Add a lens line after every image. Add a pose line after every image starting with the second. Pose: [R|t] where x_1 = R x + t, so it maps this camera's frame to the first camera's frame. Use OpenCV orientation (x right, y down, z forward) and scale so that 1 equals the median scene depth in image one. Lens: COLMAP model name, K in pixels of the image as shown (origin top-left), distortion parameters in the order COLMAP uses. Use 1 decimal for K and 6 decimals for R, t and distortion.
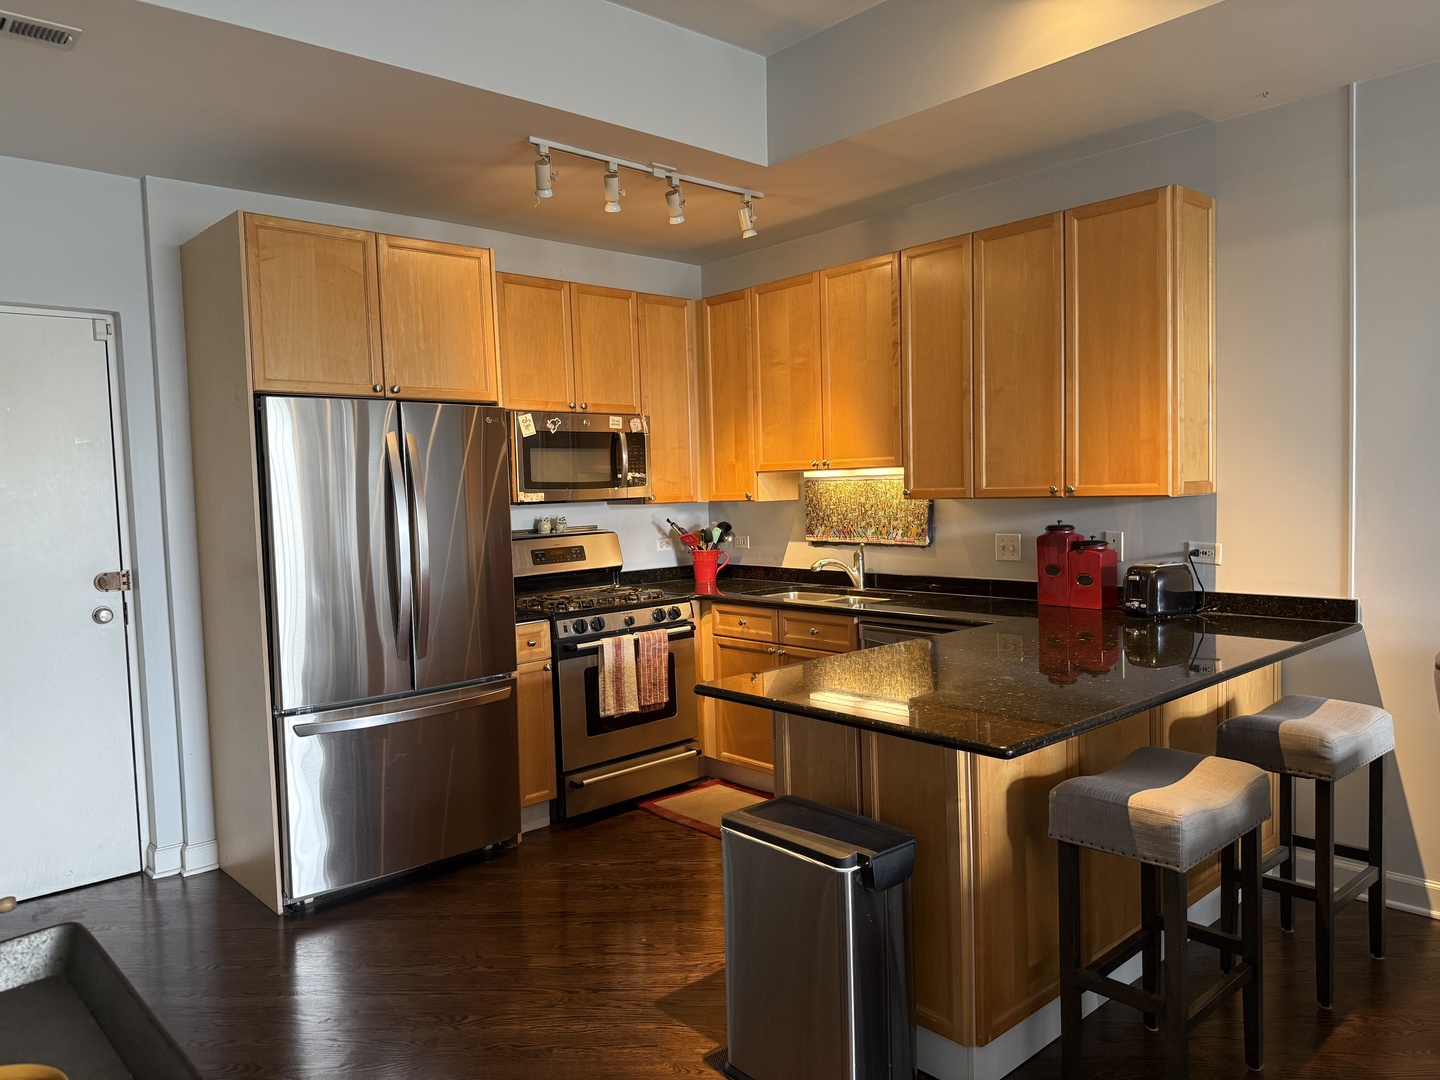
lens RADIAL K [[1022.1, 0, 720.0], [0, 1022.1, 540.0], [0, 0, 1]] dist [0.068289, -0.094957]
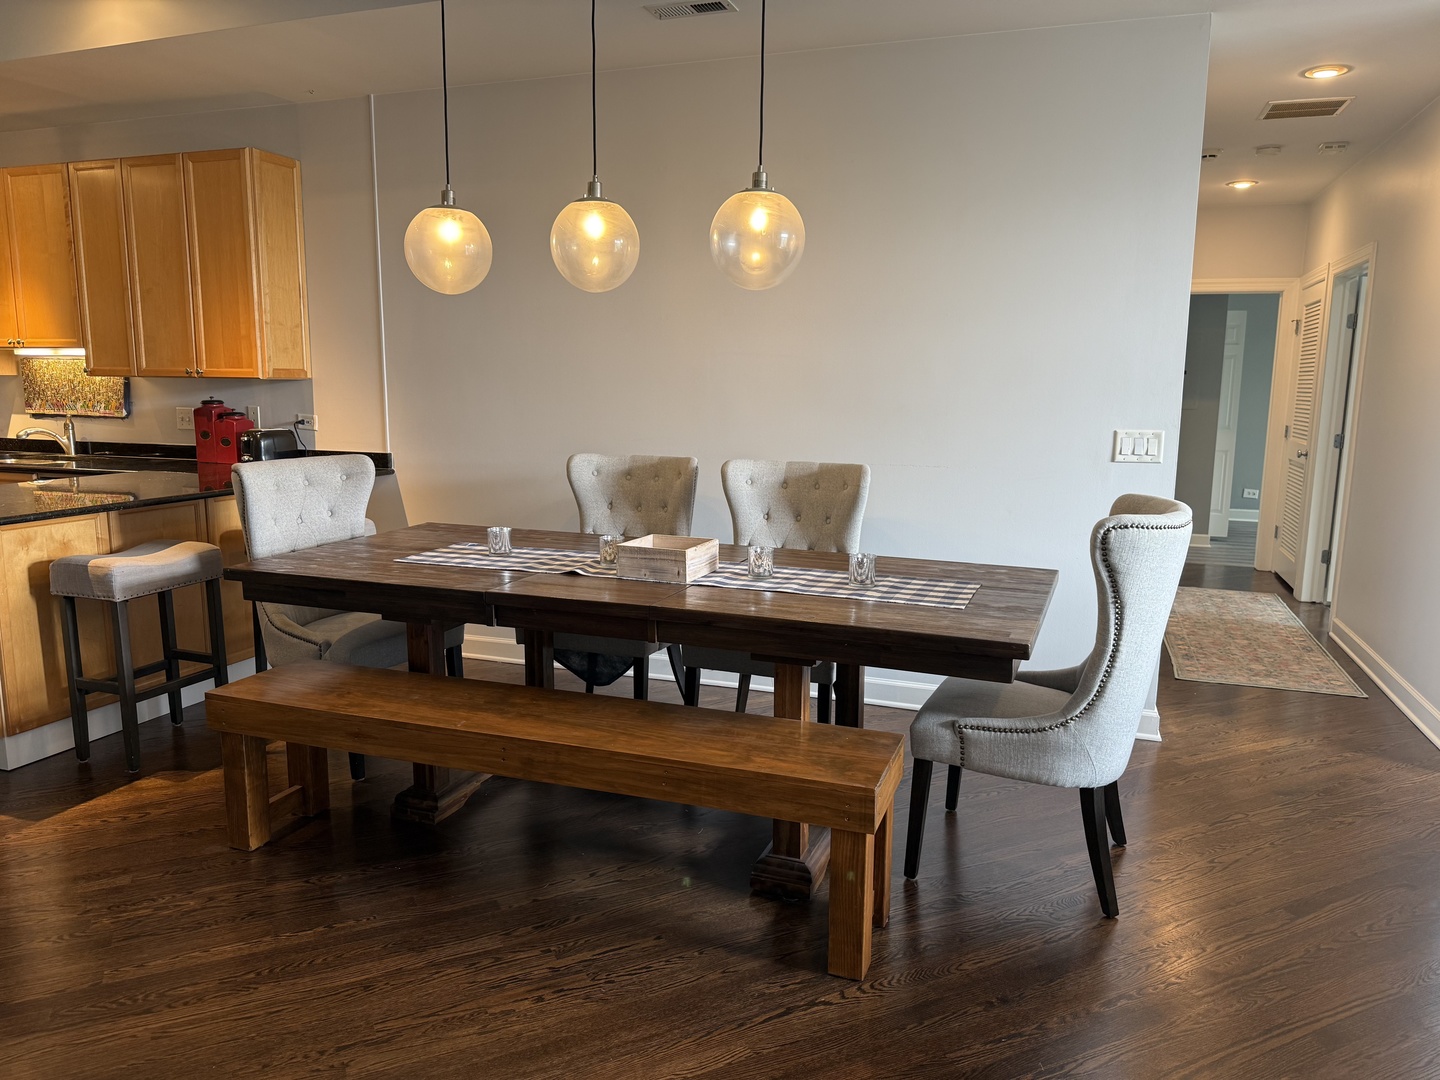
lens RADIAL K [[1022.1, 0, 720.0], [0, 1022.1, 540.0], [0, 0, 1]] dist [0.068289, -0.094957]
pose [[0.872076, -0.036469, 0.488009, 0.214001], [-0.011285, 0.995456, 0.094557, 0.026115], [-0.489240, -0.087968, 0.867702, -0.387723]]
